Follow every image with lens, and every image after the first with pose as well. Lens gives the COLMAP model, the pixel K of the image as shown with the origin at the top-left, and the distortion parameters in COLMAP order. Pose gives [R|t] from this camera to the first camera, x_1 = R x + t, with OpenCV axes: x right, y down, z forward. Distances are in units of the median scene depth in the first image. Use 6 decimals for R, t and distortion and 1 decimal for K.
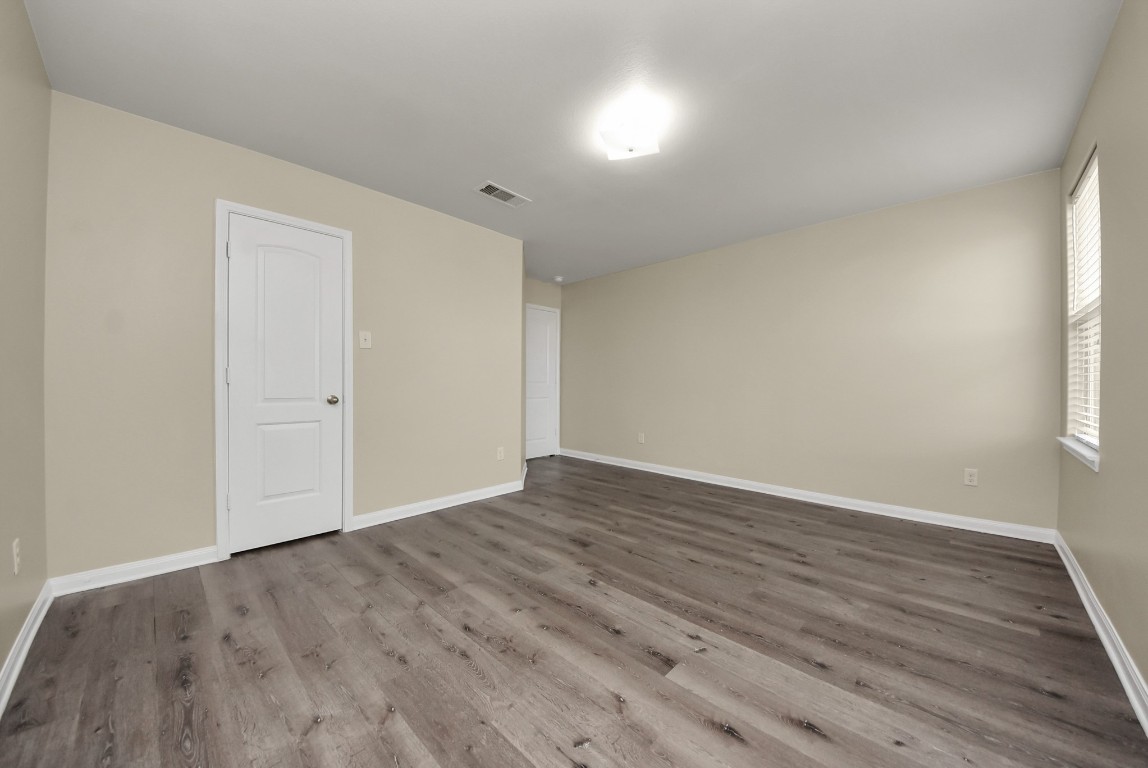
lens RADIAL K [[409.4, 0, 580.2], [0, 409.4, 381.0], [0, 0, 1]] dist [0.039163, -0.016862]
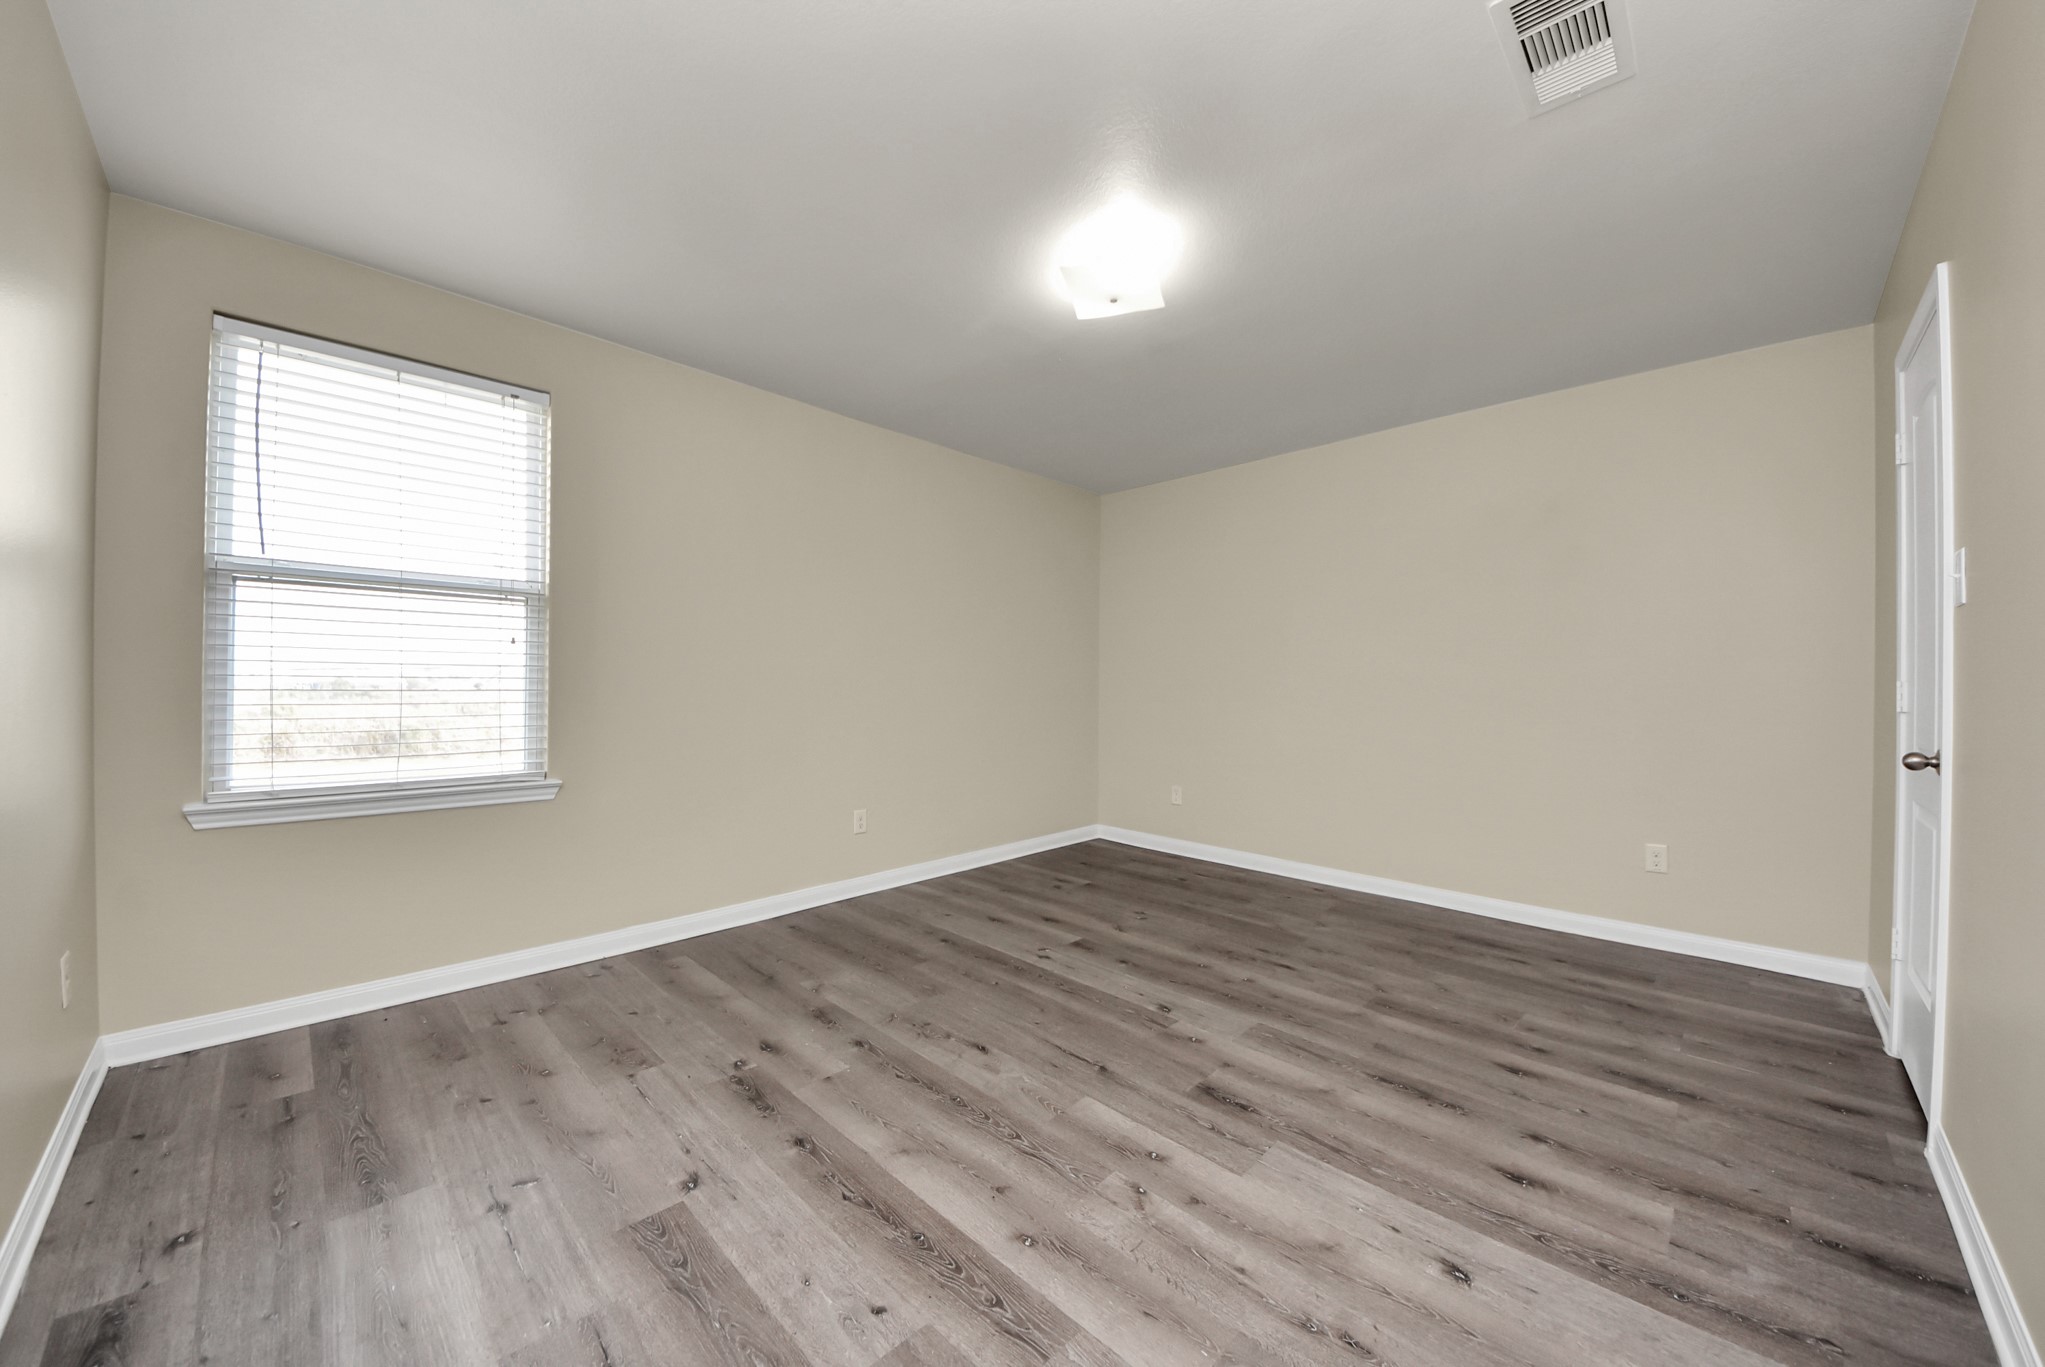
lens RADIAL K [[711.9, 0, 1028.4], [0, 711.9, 687.6], [0, 0, 1]] dist [0.021059, -0.009991]
pose [[-0.999794, -0.011214, 0.016944, 0.209305], [-0.011226, 0.999937, -0.000633, -0.012165], [-0.016935, -0.000823, -0.999856, 1.931507]]
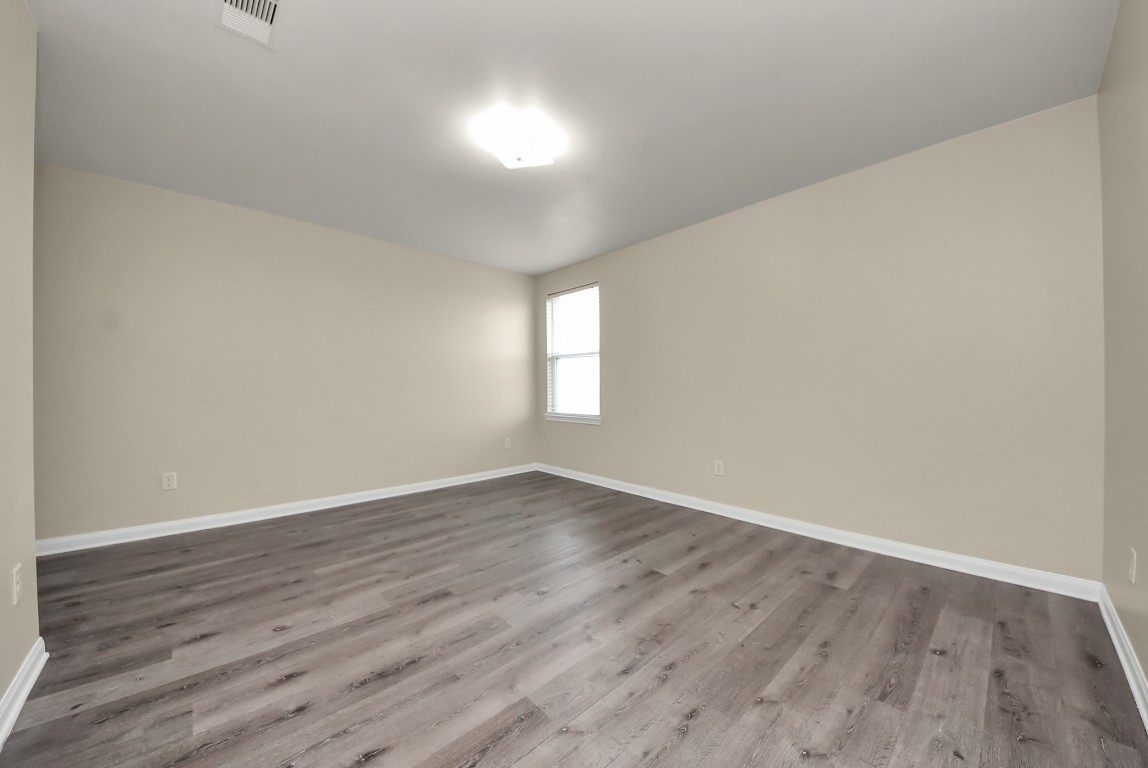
lens RADIAL K [[409.4, 0, 580.2], [0, 409.4, 381.0], [0, 0, 1]] dist [0.039163, -0.016862]
pose [[0.051868, 0.012344, 0.998578, -0.853685], [-0.003171, 0.999921, -0.012196, 0.002061], [-0.998649, -0.002534, 0.051903, 0.781567]]
